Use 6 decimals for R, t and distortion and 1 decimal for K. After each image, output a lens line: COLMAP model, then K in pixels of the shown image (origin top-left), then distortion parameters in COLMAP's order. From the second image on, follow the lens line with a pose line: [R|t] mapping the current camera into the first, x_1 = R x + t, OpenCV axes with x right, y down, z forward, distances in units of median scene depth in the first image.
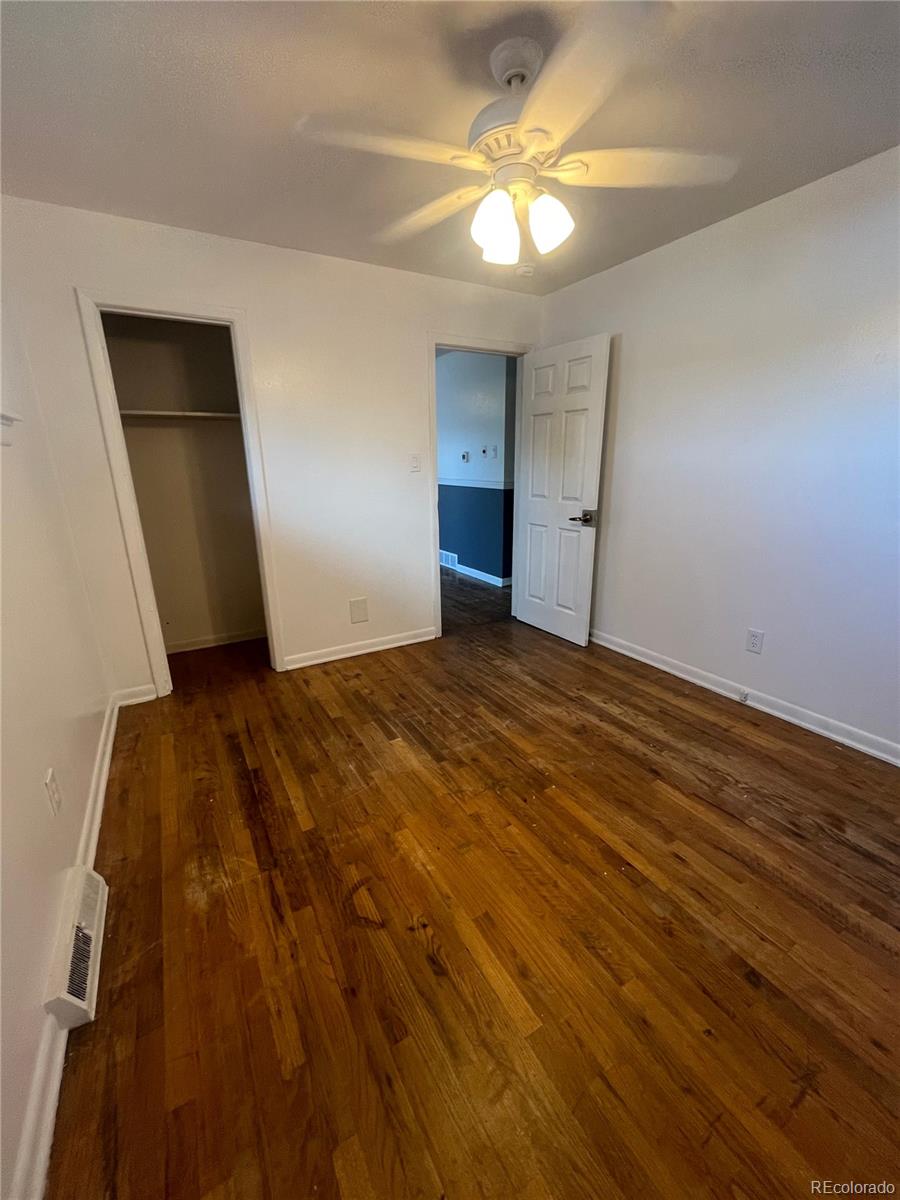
lens RADIAL K [[484.9, 0, 450.6], [0, 484.9, 599.1], [0, 0, 1]] dist [-0.001731, 0.000895]
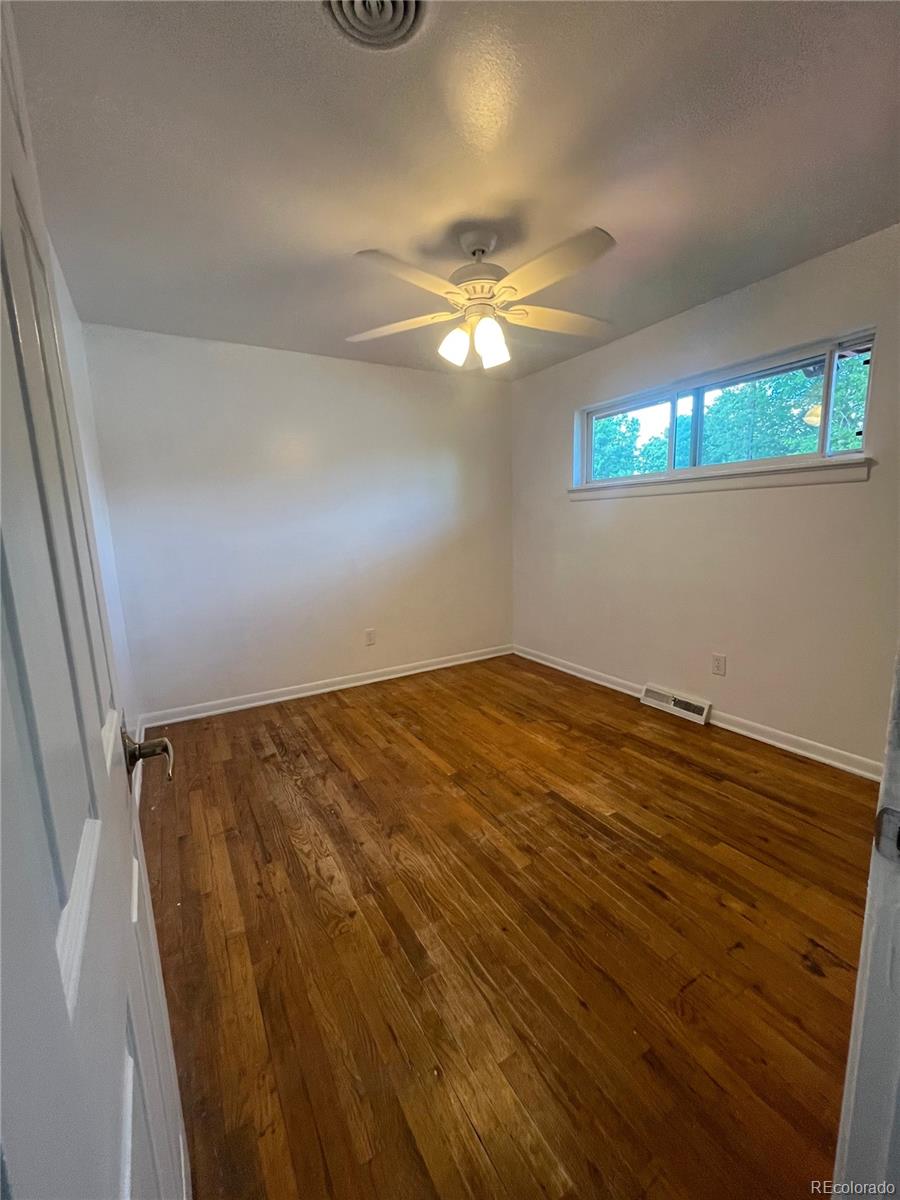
lens RADIAL K [[484.9, 0, 450.4], [0, 484.9, 599.3], [0, 0, 1]] dist [-0.001731, 0.000895]
pose [[-0.998810, 0.048763, 0.000720, 0.164532], [0.044318, 0.901401, 0.430710, -0.470605], [0.020353, 0.430230, -0.902490, 1.682318]]
